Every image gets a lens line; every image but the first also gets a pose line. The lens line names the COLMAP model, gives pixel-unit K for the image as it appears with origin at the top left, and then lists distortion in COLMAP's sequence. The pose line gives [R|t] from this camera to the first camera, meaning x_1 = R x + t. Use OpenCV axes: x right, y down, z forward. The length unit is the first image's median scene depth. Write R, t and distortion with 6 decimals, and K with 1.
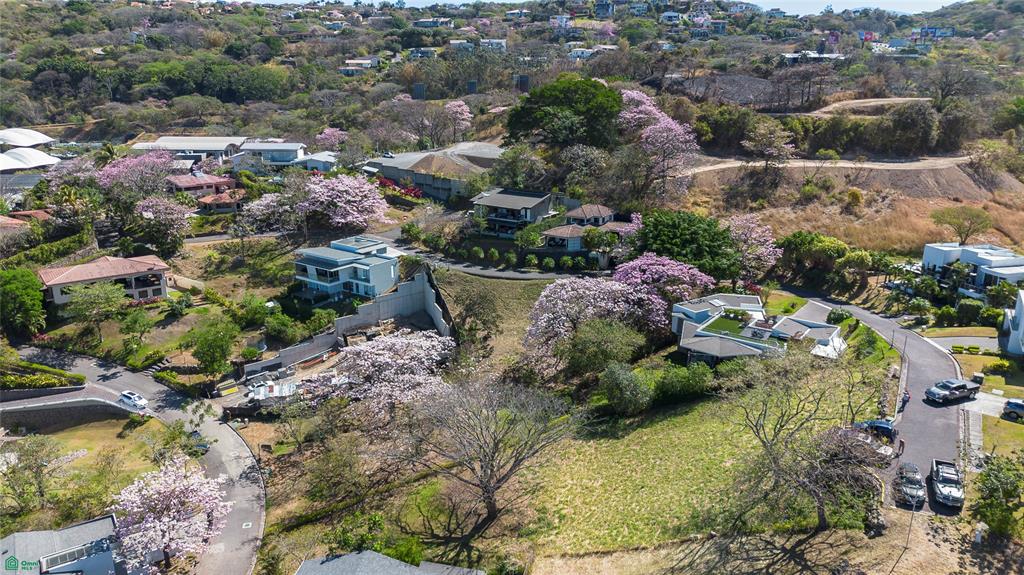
lens RADIAL K [[726.8, 0, 512.0], [0, 726.8, 287.5], [0, 0, 1]] dist [0.070067, -0.064866]
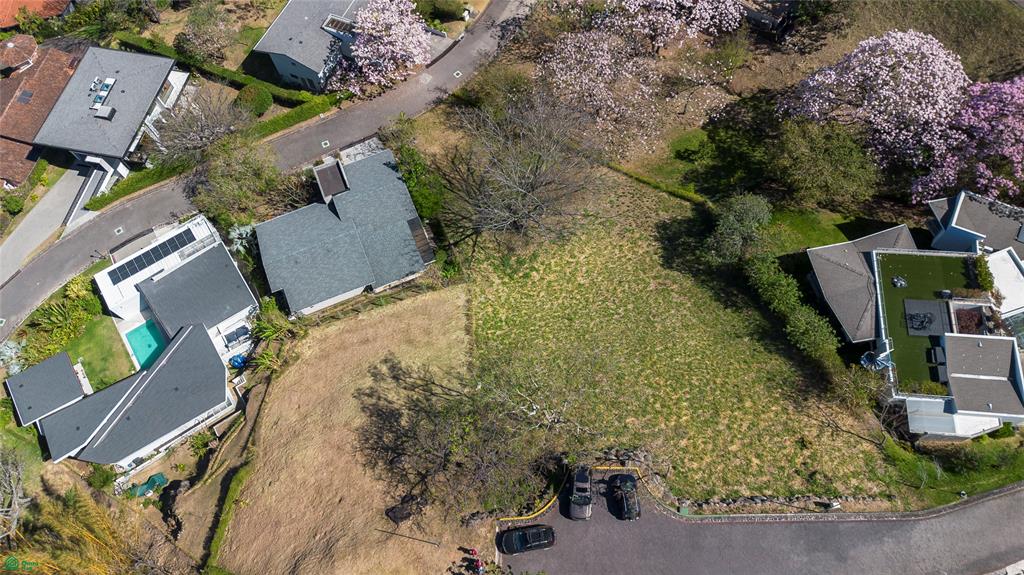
lens RADIAL K [[726.8, 0, 512.0], [0, 726.8, 287.5], [0, 0, 1]] dist [0.070067, -0.064866]
pose [[0.499881, 0.770451, -0.395632, 0.263281], [-0.185789, 0.541556, 0.819878, -0.298065], [0.845932, -0.336338, 0.413855, 0.272128]]
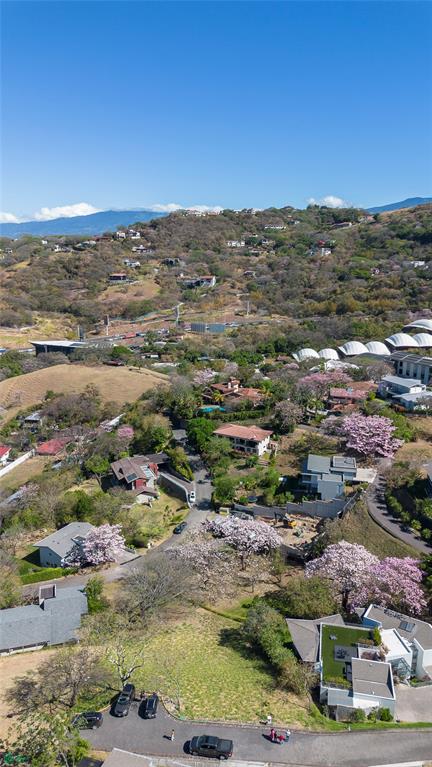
lens RADIAL K [[544.4, 0, 216.0], [0, 544.4, 383.5], [0, 0, 1]] dist [0.070067, -0.064866]
pose [[0.407670, 0.220099, -0.886206, 0.643309], [-0.262624, 0.957771, 0.117061, -0.278574], [0.874548, 0.185017, 0.448258, 0.220772]]
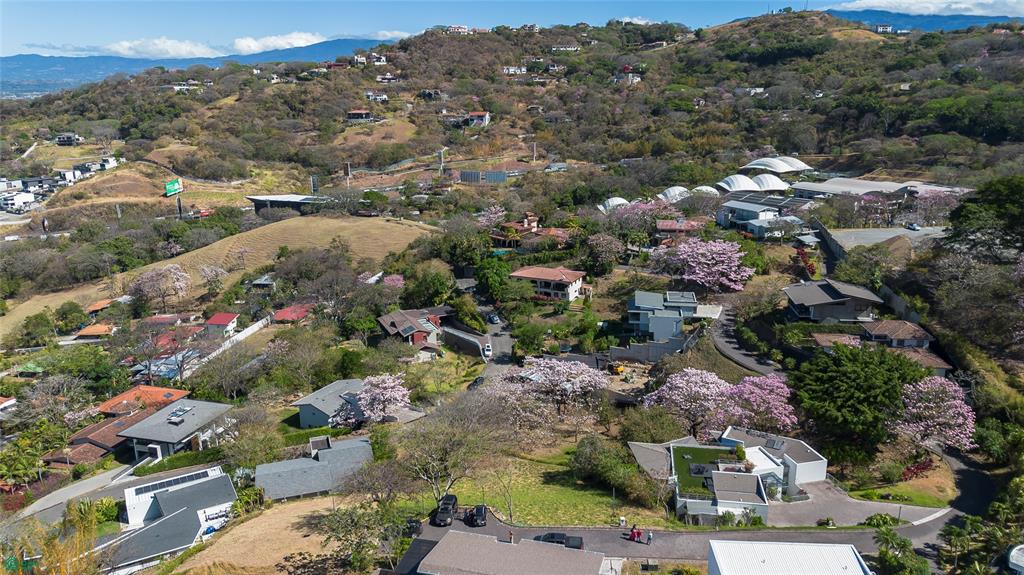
lens RADIAL K [[726.8, 0, 512.0], [0, 726.8, 287.5], [0, 0, 1]] dist [0.070067, -0.064866]
pose [[0.443087, 0.230064, -0.866455, 0.690235], [-0.244787, 0.960830, 0.129944, -0.162320], [0.862411, 0.154521, 0.482048, 0.175758]]
